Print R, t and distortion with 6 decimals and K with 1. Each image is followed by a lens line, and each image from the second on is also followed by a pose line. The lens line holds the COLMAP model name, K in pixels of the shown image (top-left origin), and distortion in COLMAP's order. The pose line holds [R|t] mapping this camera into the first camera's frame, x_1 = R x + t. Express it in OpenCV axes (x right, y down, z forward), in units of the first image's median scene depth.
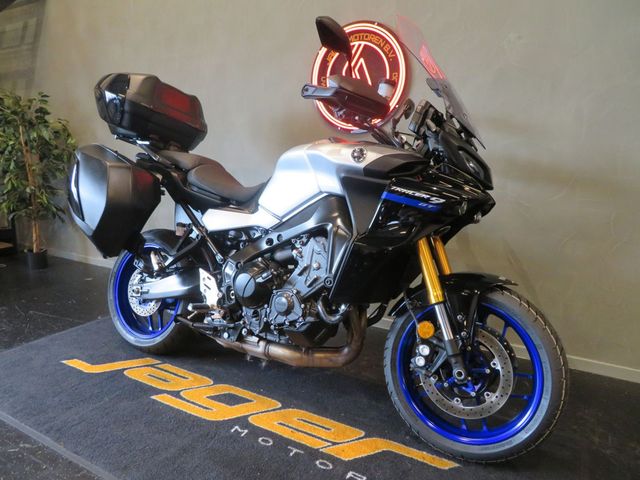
lens RADIAL K [[464.5, 0, 320.8], [0, 464.5, 243.5], [0, 0, 1]] dist [0.008226, -0.003206]
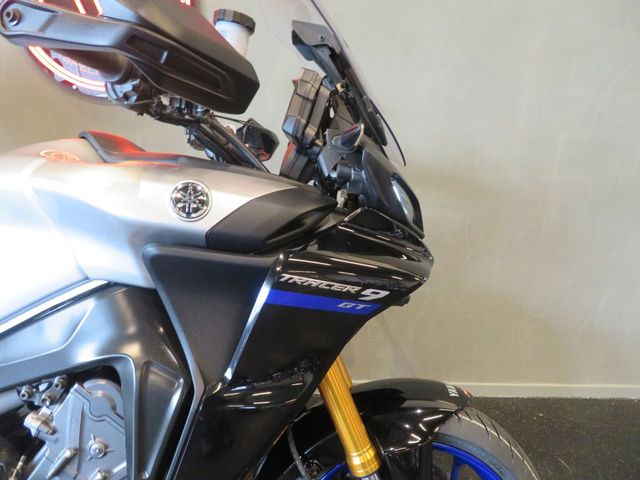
lens RADIAL K [[464.5, 0, 298.8], [0, 464.5, 240.5], [0, 0, 1]] dist [0.008226, -0.003206]
pose [[0.858509, -0.126082, 0.497057, -0.039261], [0.066963, 0.988567, 0.135098, -0.186794], [-0.508407, -0.082699, 0.857136, 0.549317]]
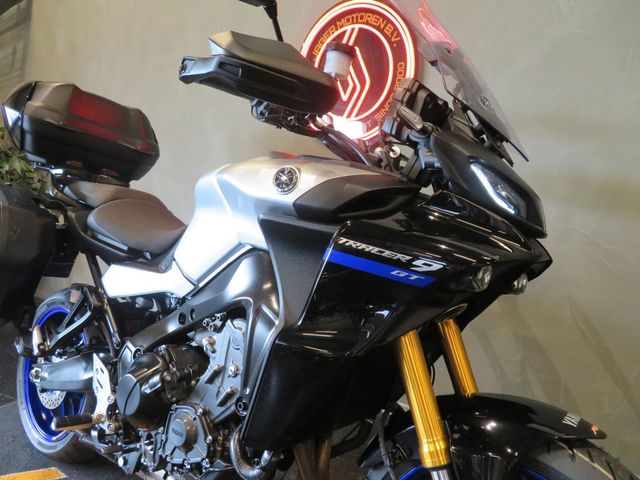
lens RADIAL K [[464.5, 0, 314.9], [0, 464.5, 242.8], [0, 0, 1]] dist [0.008226, -0.003206]
pose [[0.991734, -0.014320, -0.127509, 0.168730], [0.007741, 0.998620, -0.051942, -0.079919], [0.128077, 0.050526, 0.990476, 0.422528]]
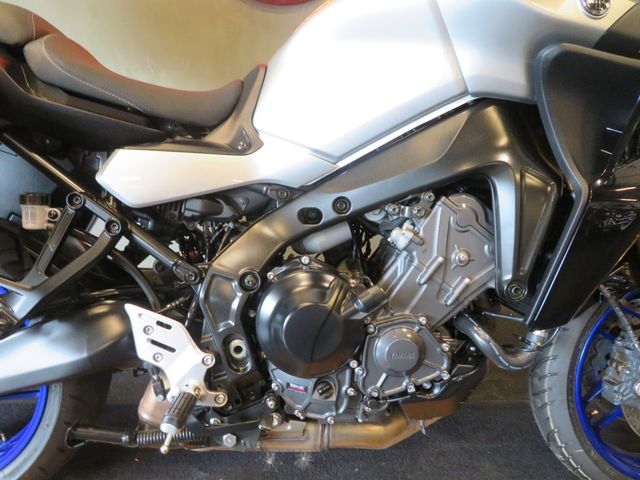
lens RADIAL K [[464.5, 0, 316.1], [0, 464.5, 238.3], [0, 0, 1]] dist [0.008226, -0.003206]
pose [[0.846429, -0.155754, 0.509213, -0.365903], [0.090080, 0.984366, 0.151358, -0.053456], [-0.524827, -0.082244, 0.847227, 0.681292]]
